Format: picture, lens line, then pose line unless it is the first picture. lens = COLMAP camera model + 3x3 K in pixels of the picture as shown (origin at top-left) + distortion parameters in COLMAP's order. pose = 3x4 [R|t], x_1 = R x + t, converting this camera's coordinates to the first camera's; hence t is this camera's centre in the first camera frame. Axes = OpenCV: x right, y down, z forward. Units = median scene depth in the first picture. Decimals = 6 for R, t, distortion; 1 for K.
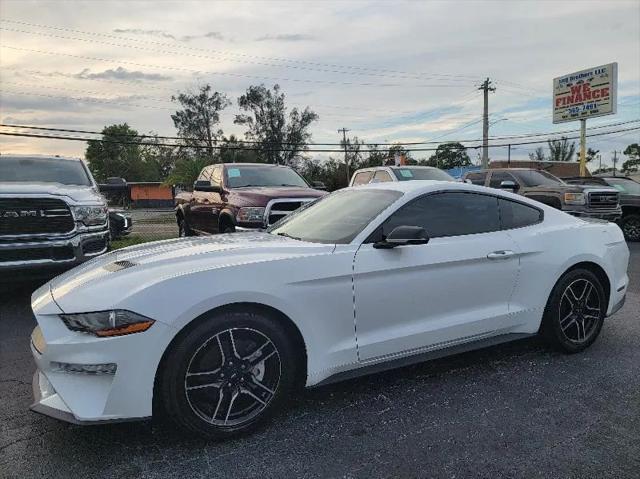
lens RADIAL K [[440.3, 0, 321.4], [0, 440.3, 224.1], [0, 0, 1]] dist [0.067043, -0.048141]
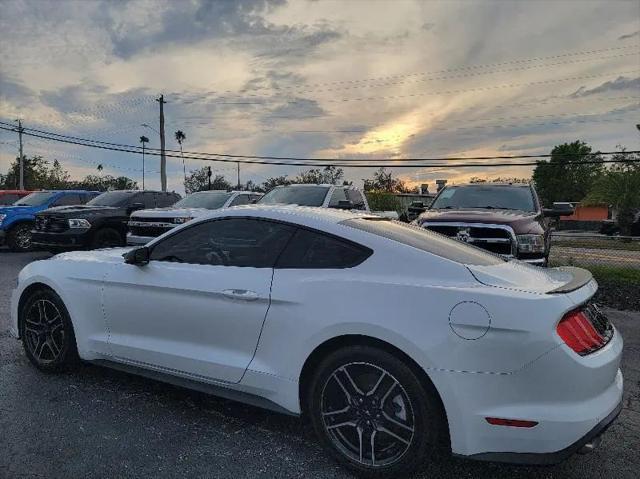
lens RADIAL K [[447.6, 0, 328.2], [0, 447.6, 238.3], [0, 0, 1]] dist [0.041432, -0.003877]
pose [[0.557719, 0.070382, -0.827041, 0.137435], [-0.082661, 0.996155, 0.029031, -0.008529], [0.825904, 0.052173, 0.561392, 0.076925]]
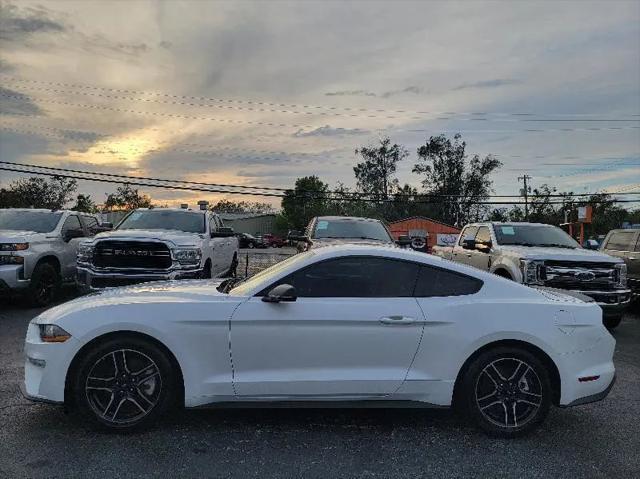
lens RADIAL K [[438.0, 0, 329.1], [0, 438.0, 231.8], [0, 0, 1]] dist [0.080740, -0.056912]
pose [[0.918530, 0.037726, -0.393548, 0.076505], [-0.071758, 0.994812, -0.072116, -0.006058], [0.388786, 0.094481, 0.916471, -0.004067]]
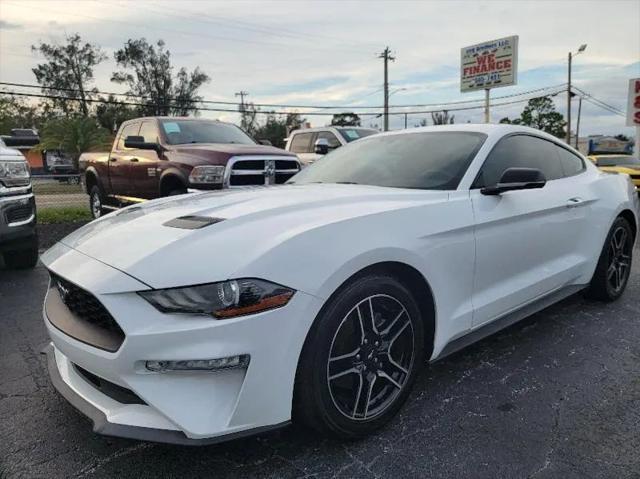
lens RADIAL K [[447.1, 0, 321.0], [0, 447.1, 226.3], [0, 0, 1]] dist [0.052792, -0.050405]
pose [[0.970301, -0.032657, 0.239684, -0.039671], [0.016060, 0.997356, 0.070874, 0.005044], [-0.241365, -0.064920, 0.968260, 0.023882]]
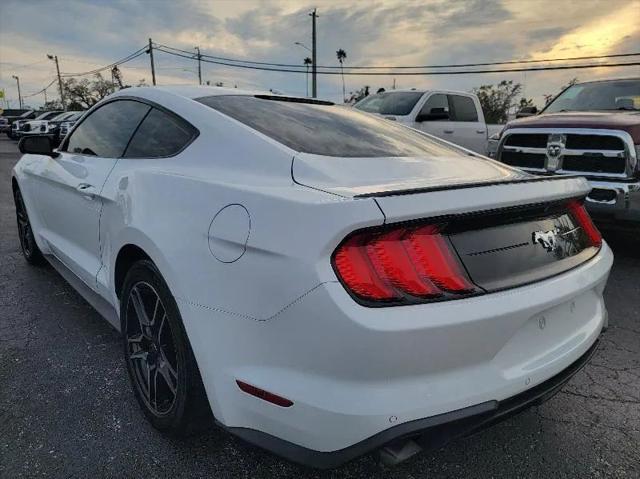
lens RADIAL K [[457.8, 0, 329.2], [0, 457.8, 242.7], [0, 0, 1]] dist [0.076474, -0.066179]
pose [[0.234337, 0.239774, -0.942123, 0.138009], [-0.090559, 0.970277, 0.224414, -0.005498], [0.967928, 0.032730, 0.249085, 0.137926]]
